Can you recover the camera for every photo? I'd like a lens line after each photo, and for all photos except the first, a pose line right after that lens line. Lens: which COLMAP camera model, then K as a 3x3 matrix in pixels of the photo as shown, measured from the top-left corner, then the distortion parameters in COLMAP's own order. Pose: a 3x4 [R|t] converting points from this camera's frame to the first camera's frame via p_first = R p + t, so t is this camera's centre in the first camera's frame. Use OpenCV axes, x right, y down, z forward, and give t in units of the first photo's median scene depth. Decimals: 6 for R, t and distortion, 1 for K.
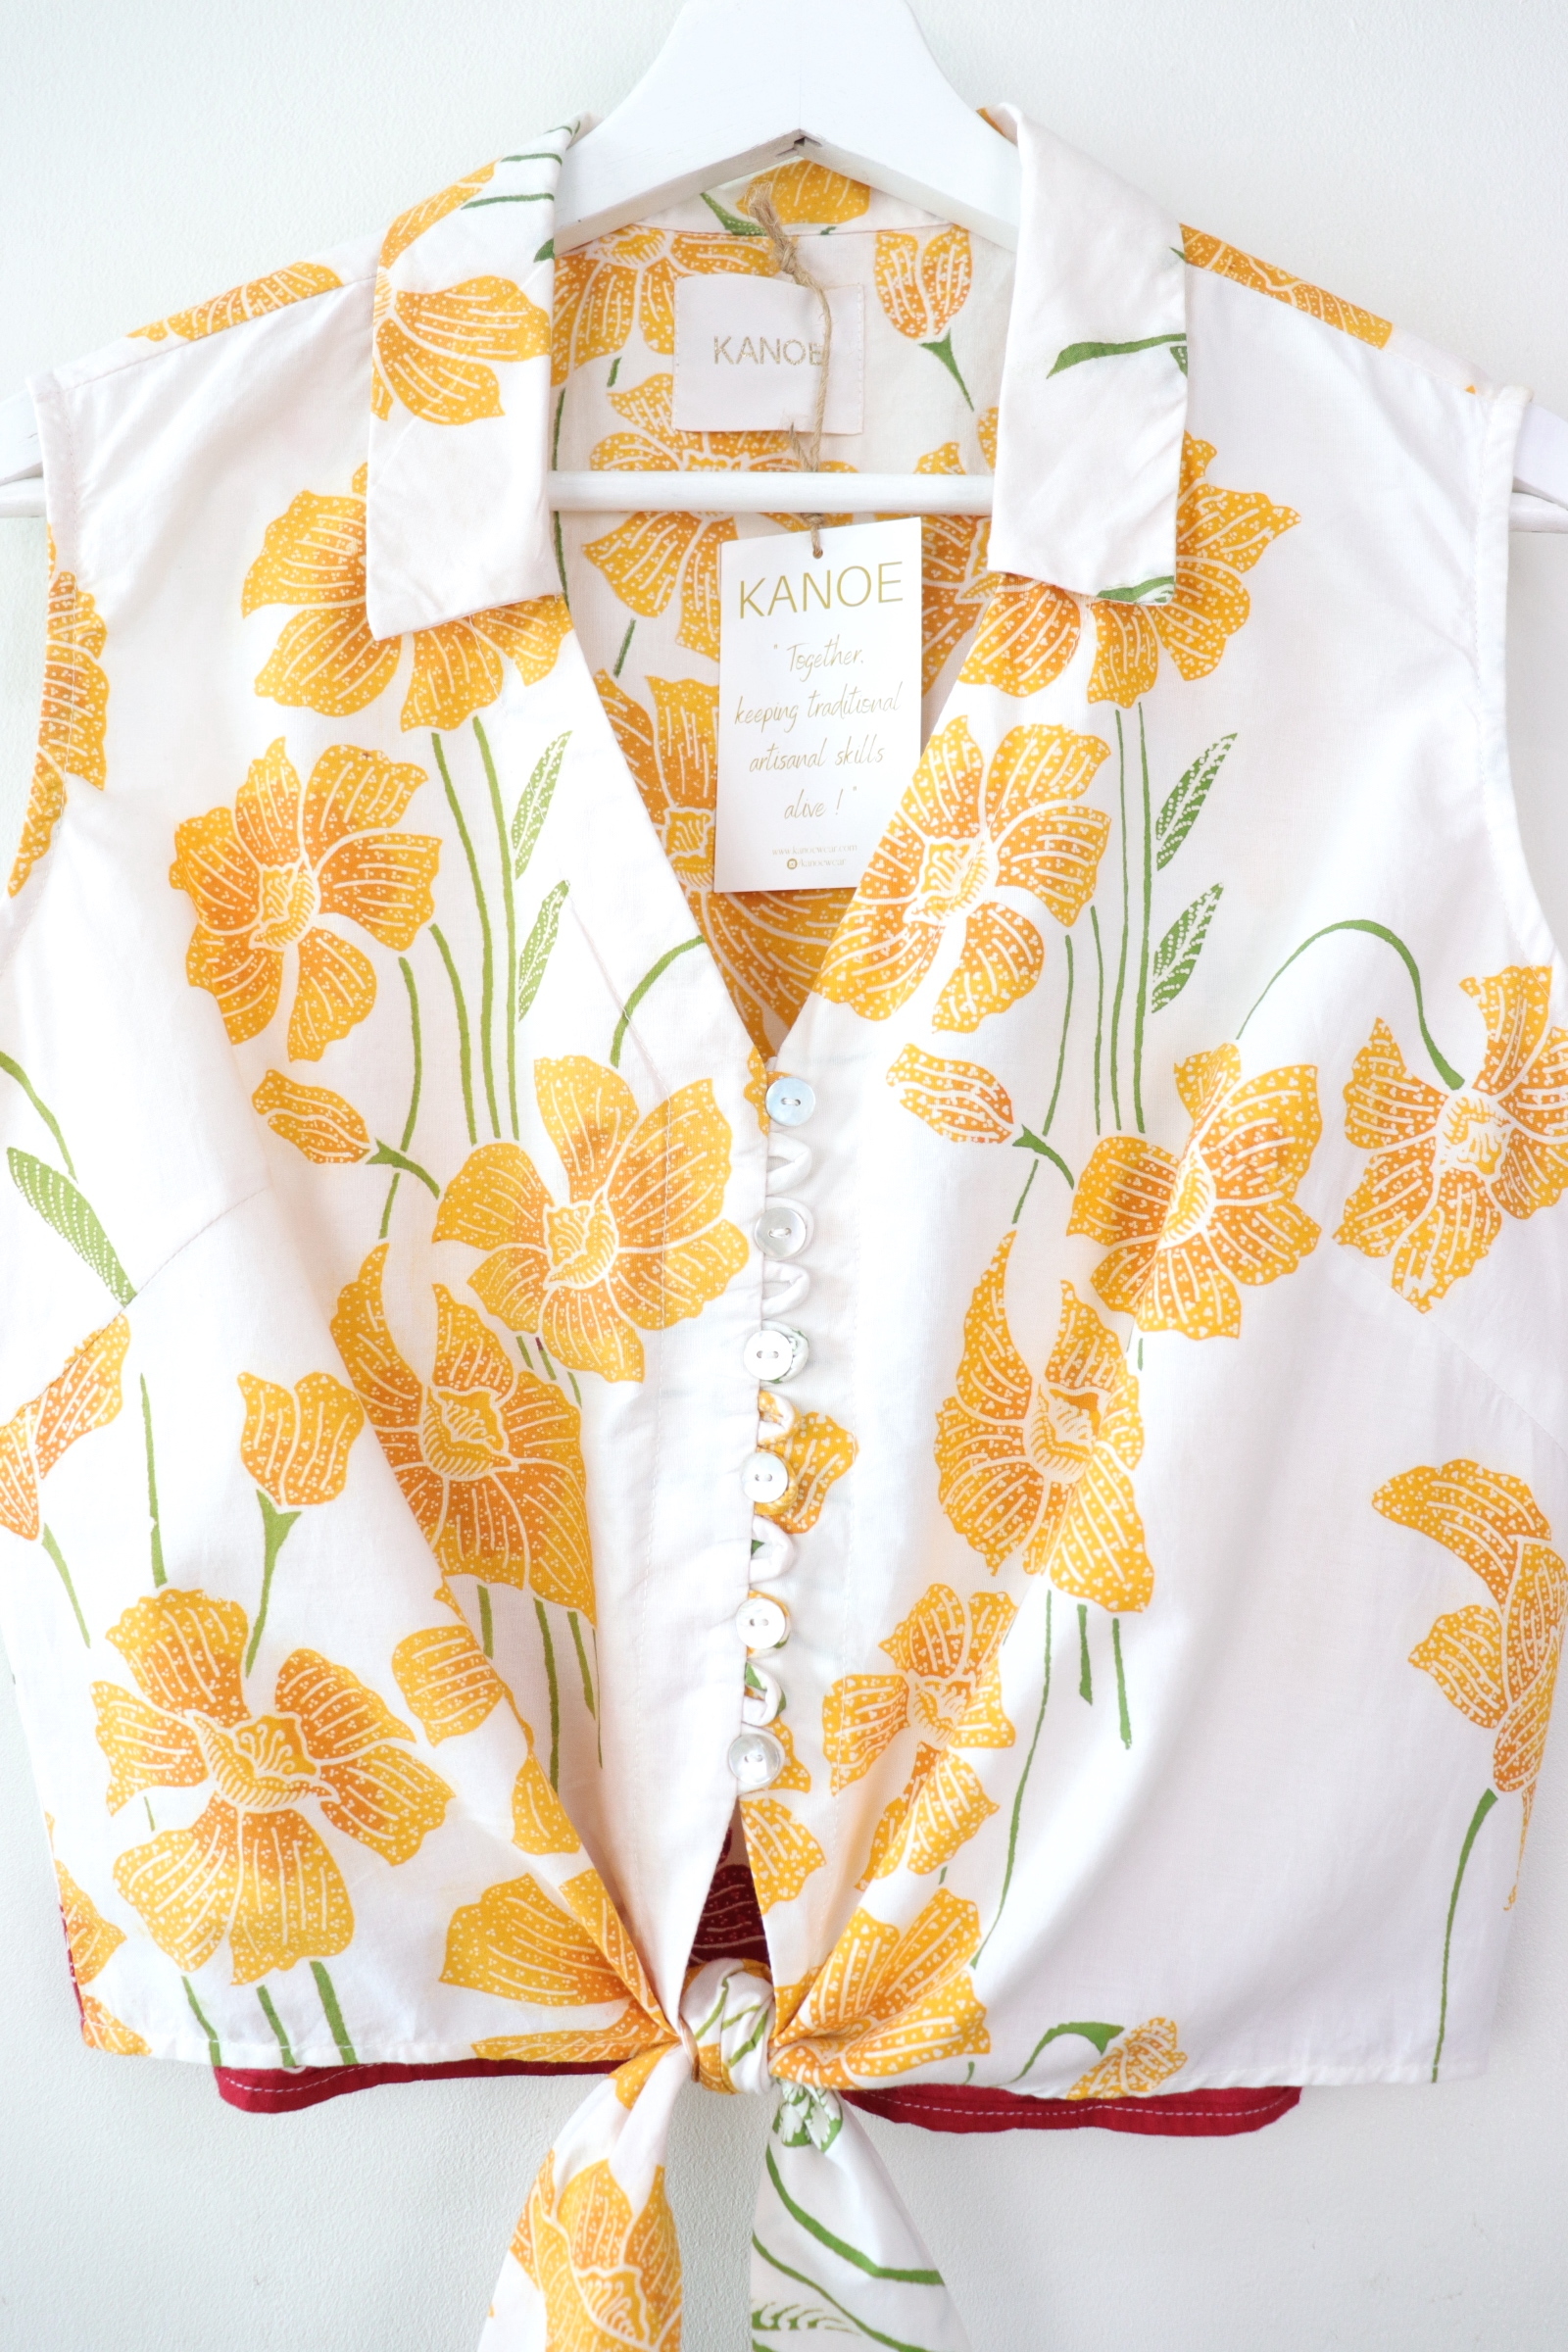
lens RADIAL K [[2011.4, 0, 764.3], [0, 2011.4, 1188.3], [0, 0, 1]] dist [-0.131604, 0.070596]
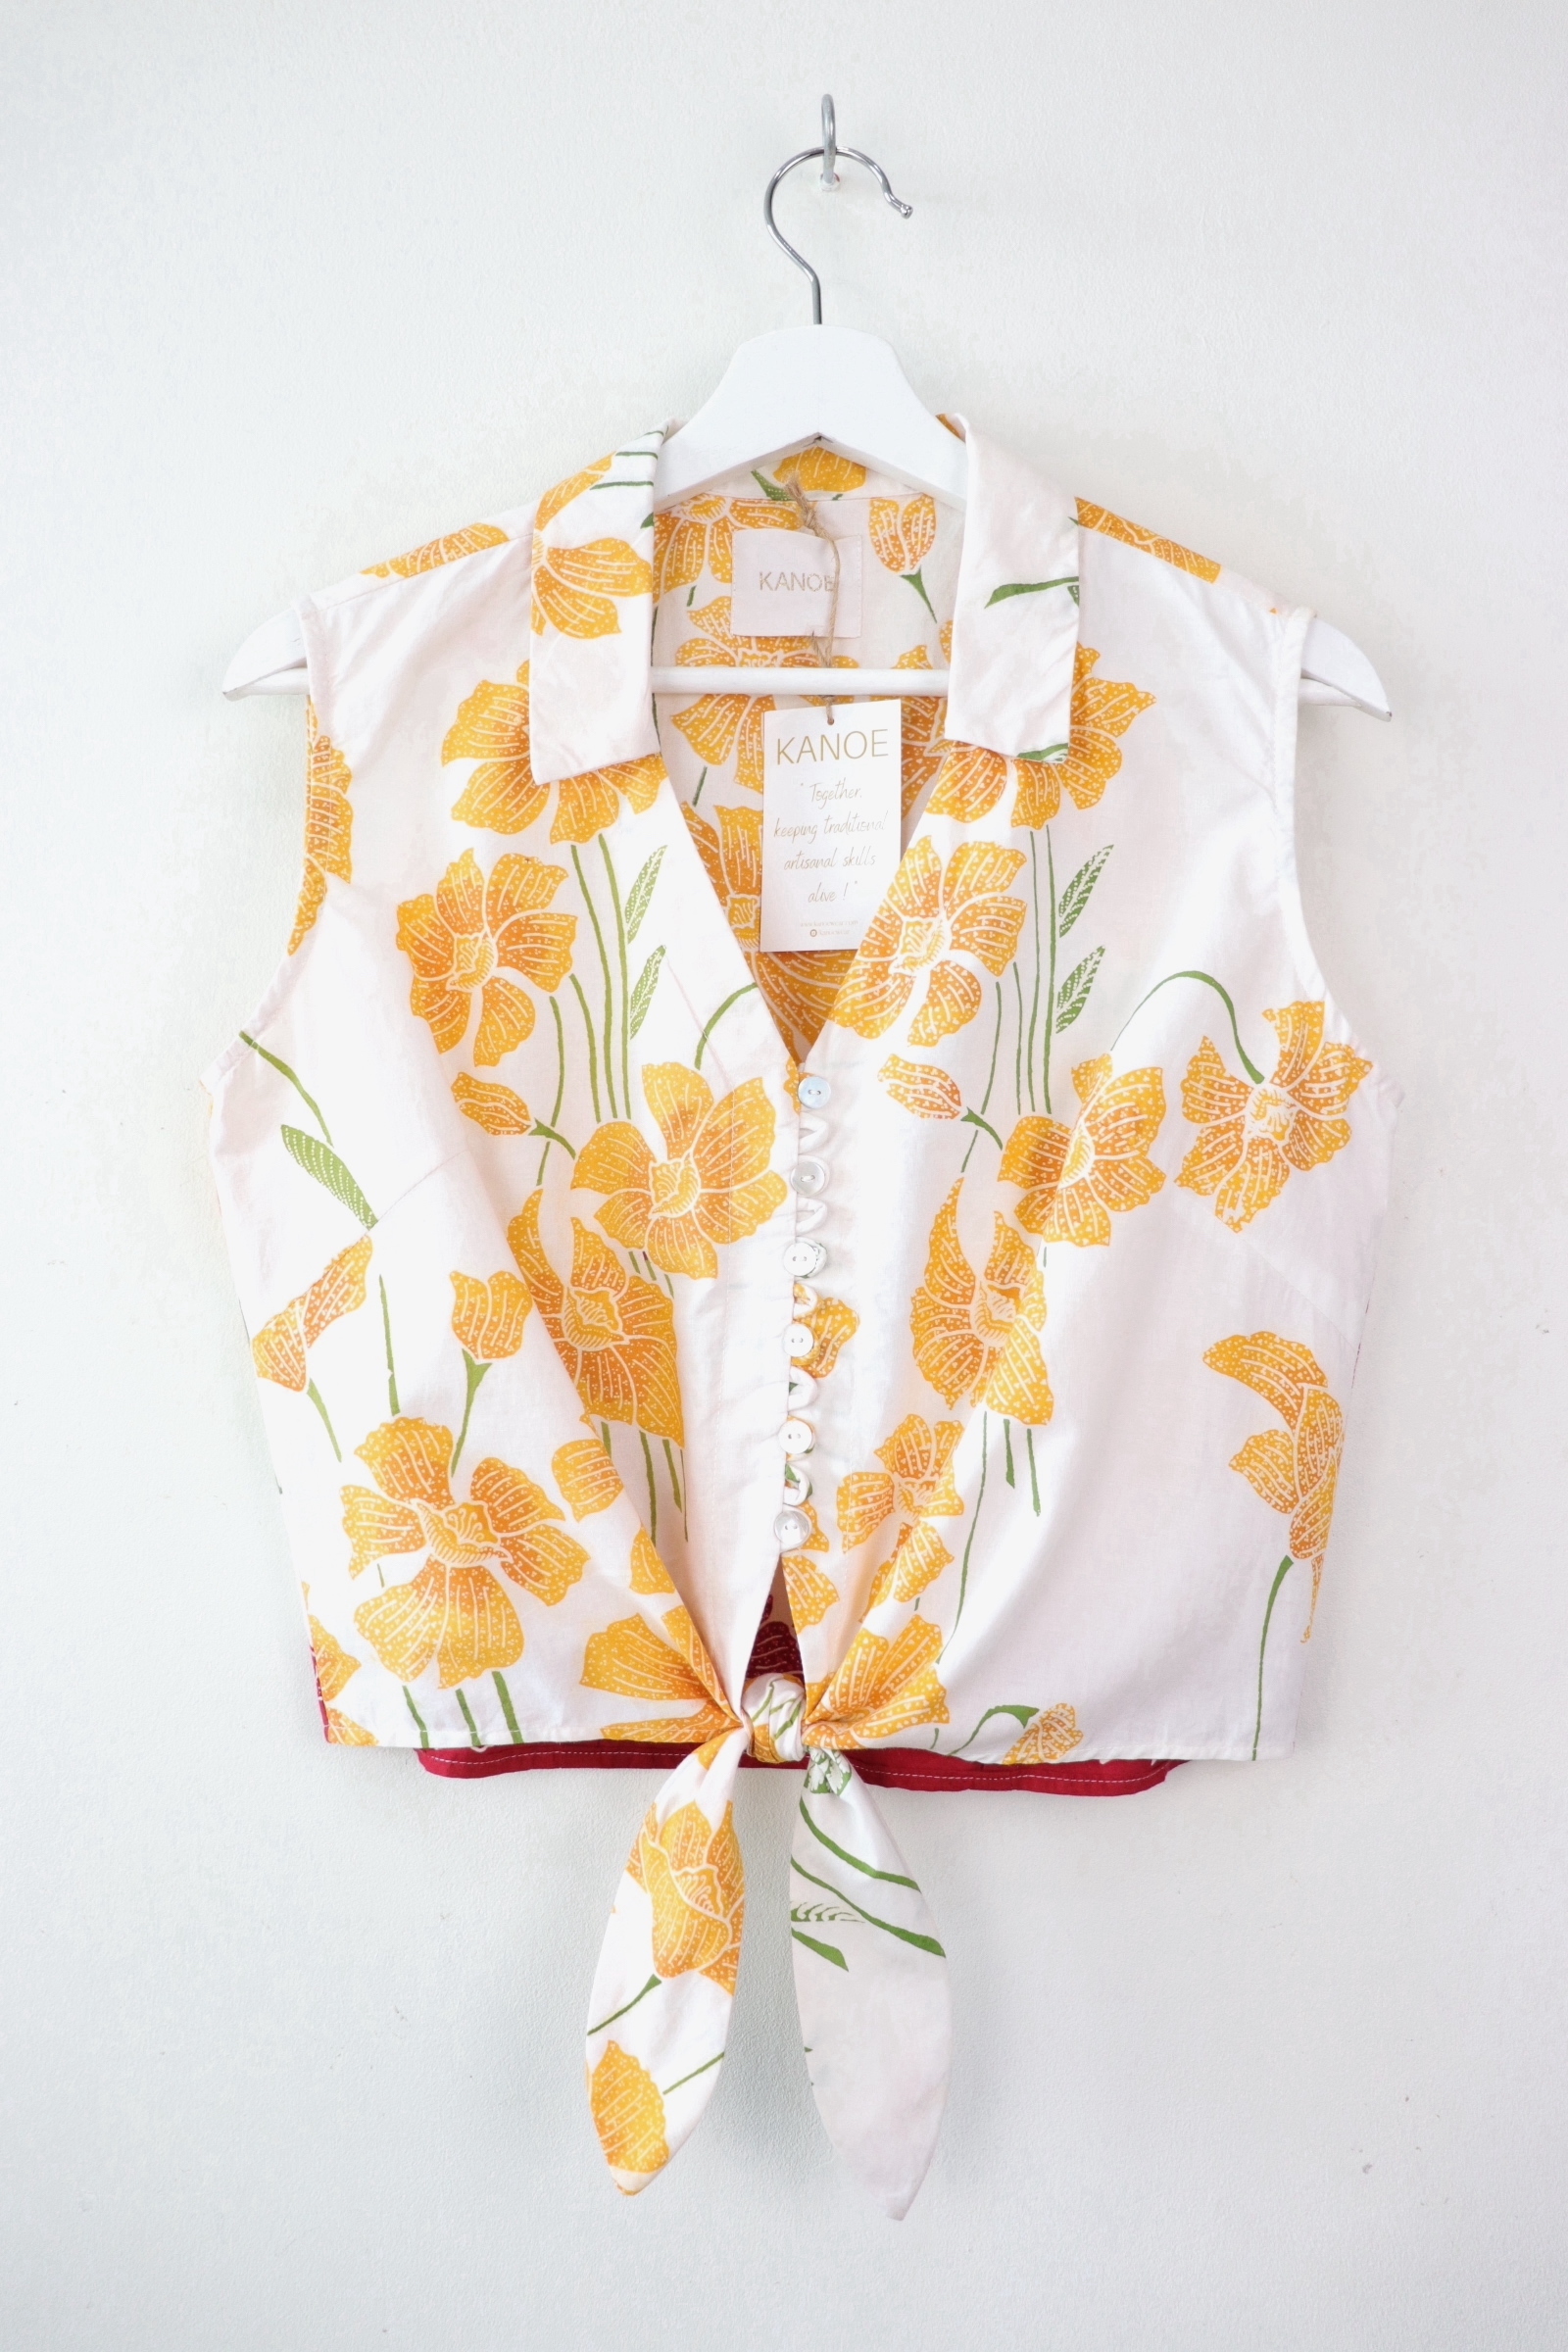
lens RADIAL K [[2011.4, 0, 786.7], [0, 2011.4, 1169.6], [0, 0, 1]] dist [-0.131604, 0.070596]
pose [[0.999894, -0.001913, 0.014404, -0.028888], [0.002157, 0.999853, -0.016987, 0.039551], [-0.014369, 0.017016, 0.999752, -0.497567]]
